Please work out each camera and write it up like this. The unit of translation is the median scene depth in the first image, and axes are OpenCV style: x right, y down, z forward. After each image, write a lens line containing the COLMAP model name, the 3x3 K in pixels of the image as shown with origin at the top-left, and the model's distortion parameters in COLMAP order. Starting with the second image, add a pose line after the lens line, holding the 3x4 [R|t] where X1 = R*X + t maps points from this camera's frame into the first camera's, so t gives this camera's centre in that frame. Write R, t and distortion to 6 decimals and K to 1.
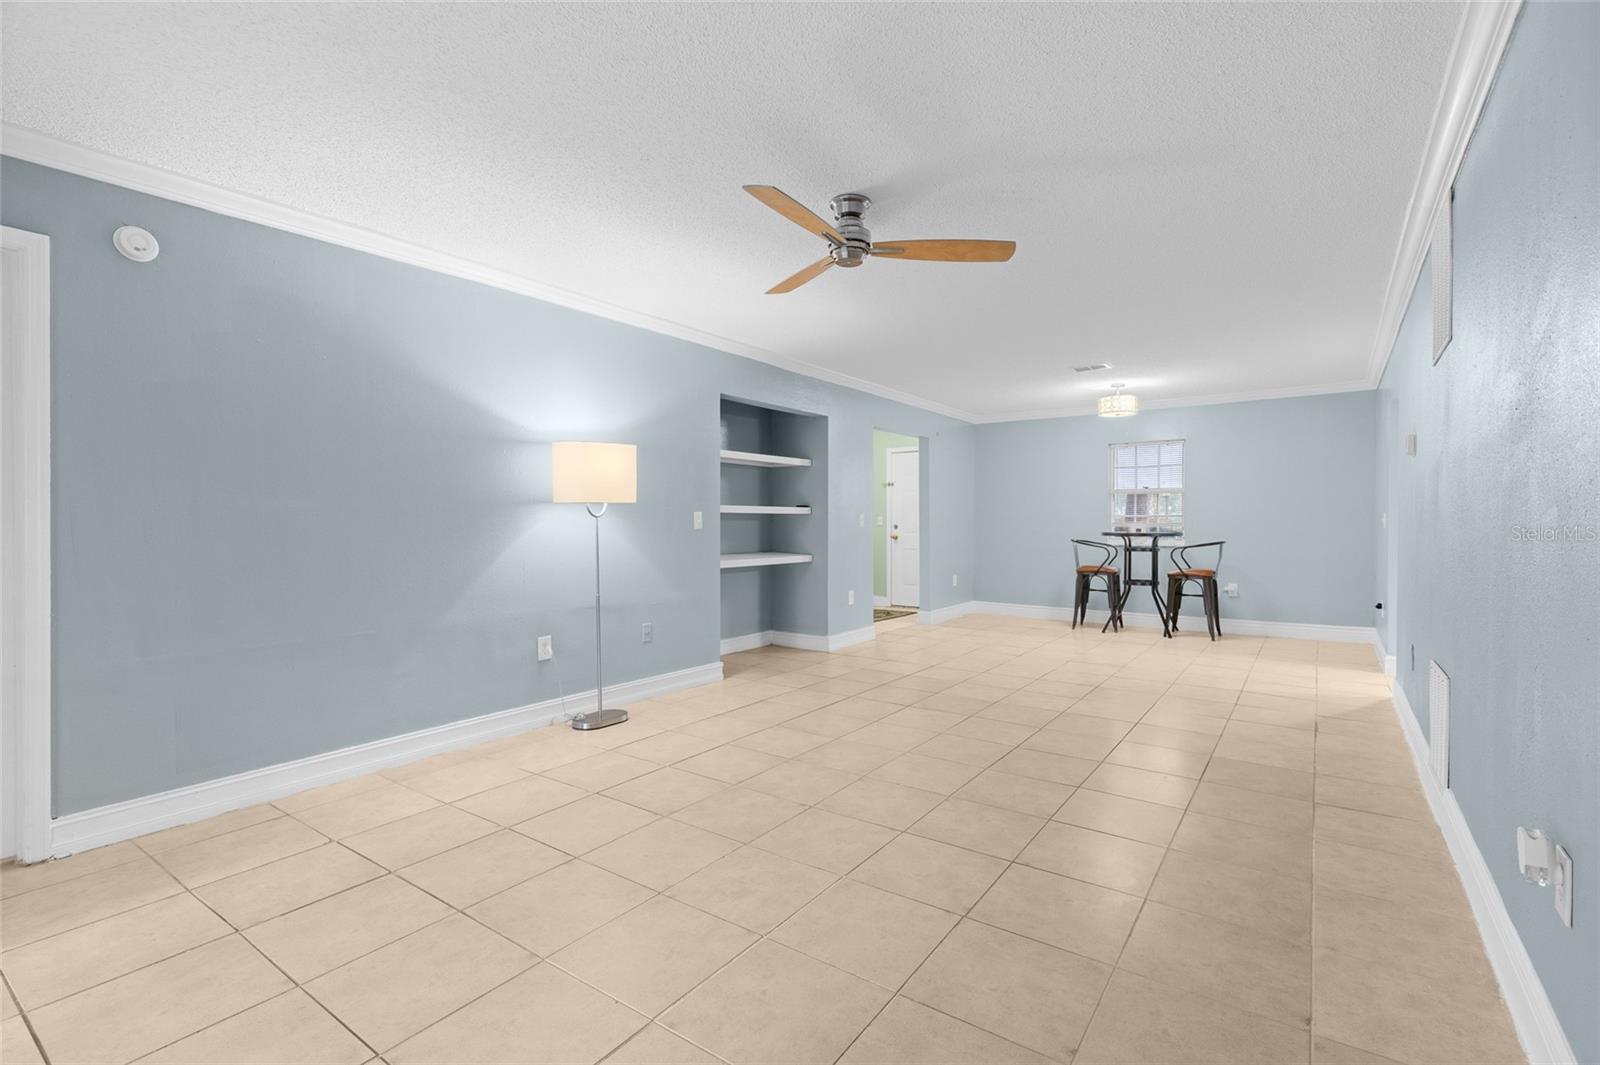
lens RADIAL K [[723.2, 0, 800.9], [0, 723.2, 529.7], [0, 0, 1]] dist [0.012520, -0.001553]
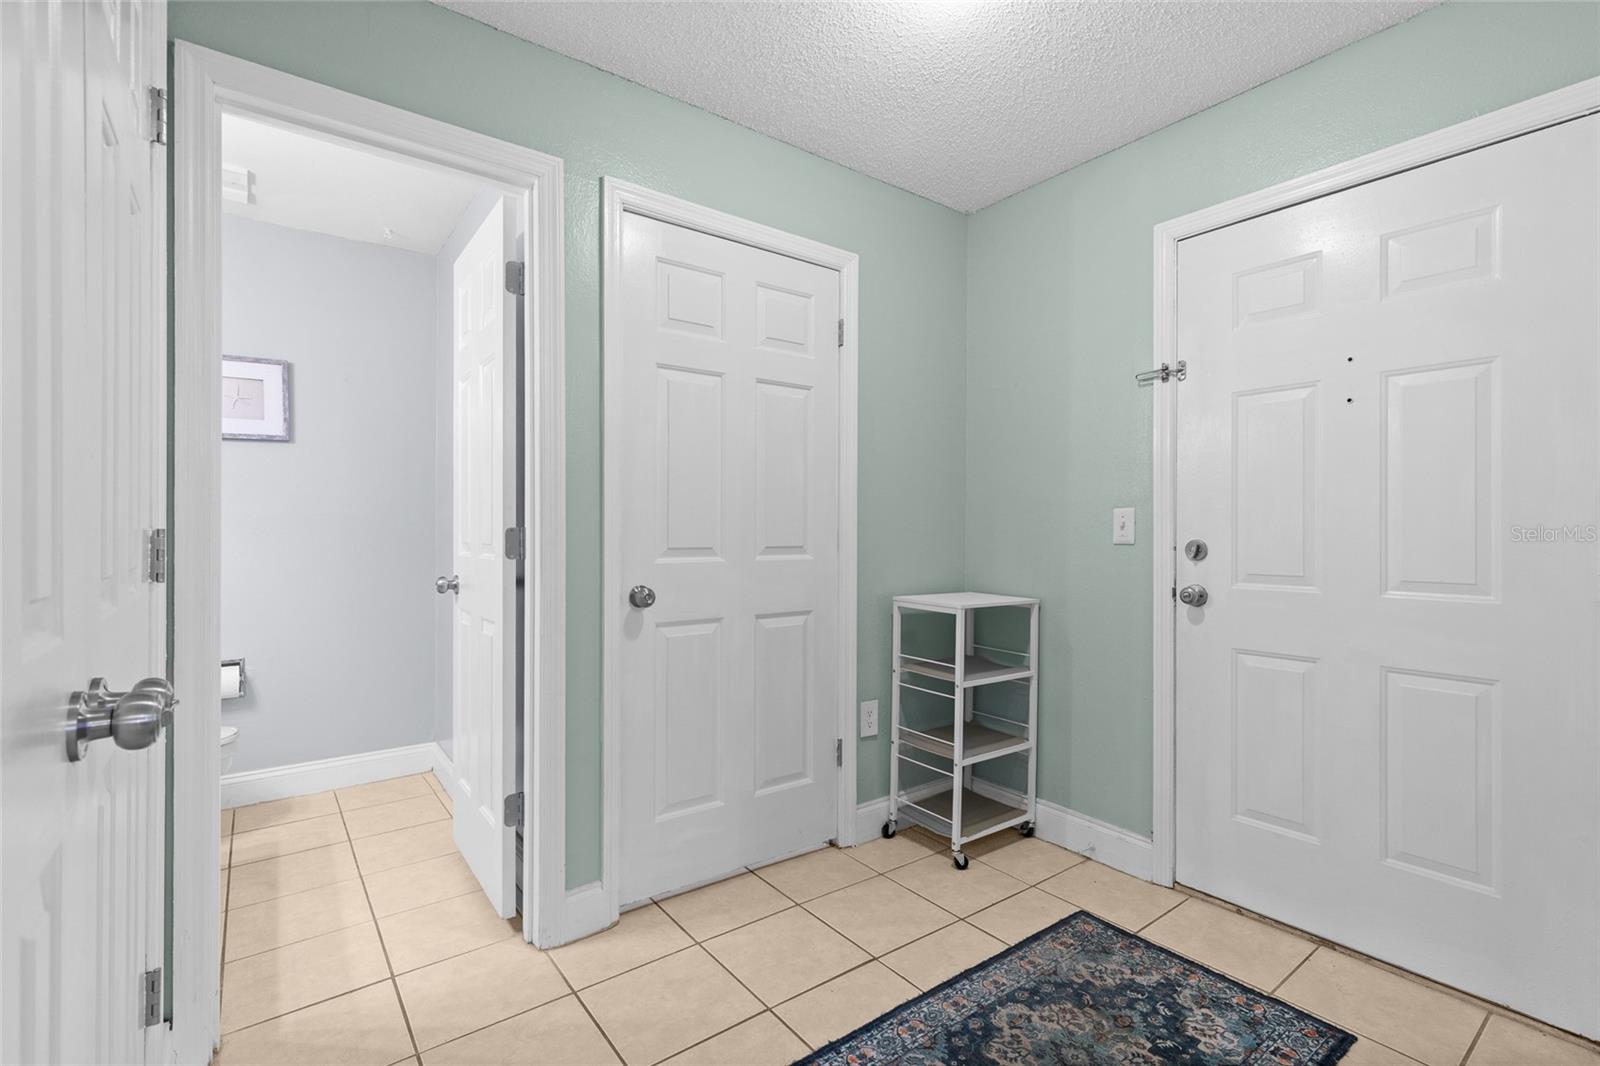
lens RADIAL K [[723.2, 0, 797.5], [0, 723.2, 541.5], [0, 0, 1]] dist [0.012520, -0.001553]
pose [[0.941771, 0.002849, -0.336244, 0.115010], [-0.003117, 0.999995, -0.000256, -0.008196], [0.336241, 0.001289, 0.941775, 0.954445]]
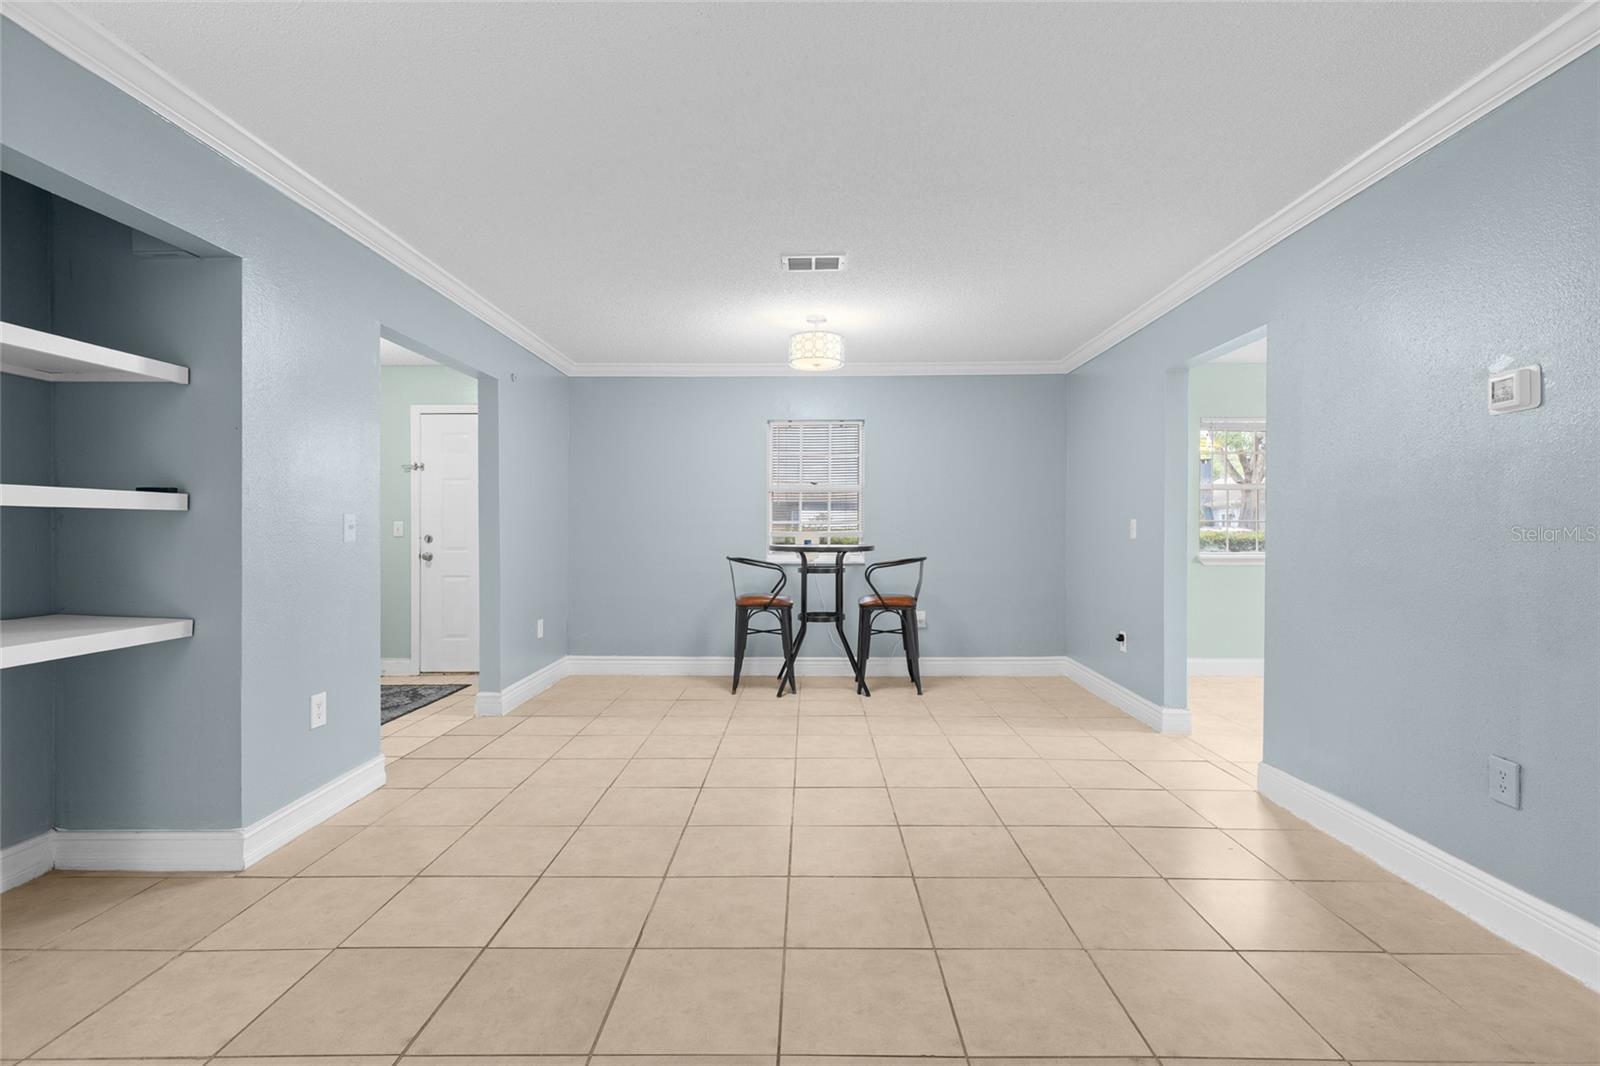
lens RADIAL K [[723.2, 0, 801.4], [0, 723.2, 525.0], [0, 0, 1]] dist [0.012520, -0.001553]
pose [[0.816604, 0.003535, 0.577188, 0.048975], [0.006213, 0.999869, -0.014914, -0.006018], [-0.577165, 0.015765, 0.816475, 0.441351]]
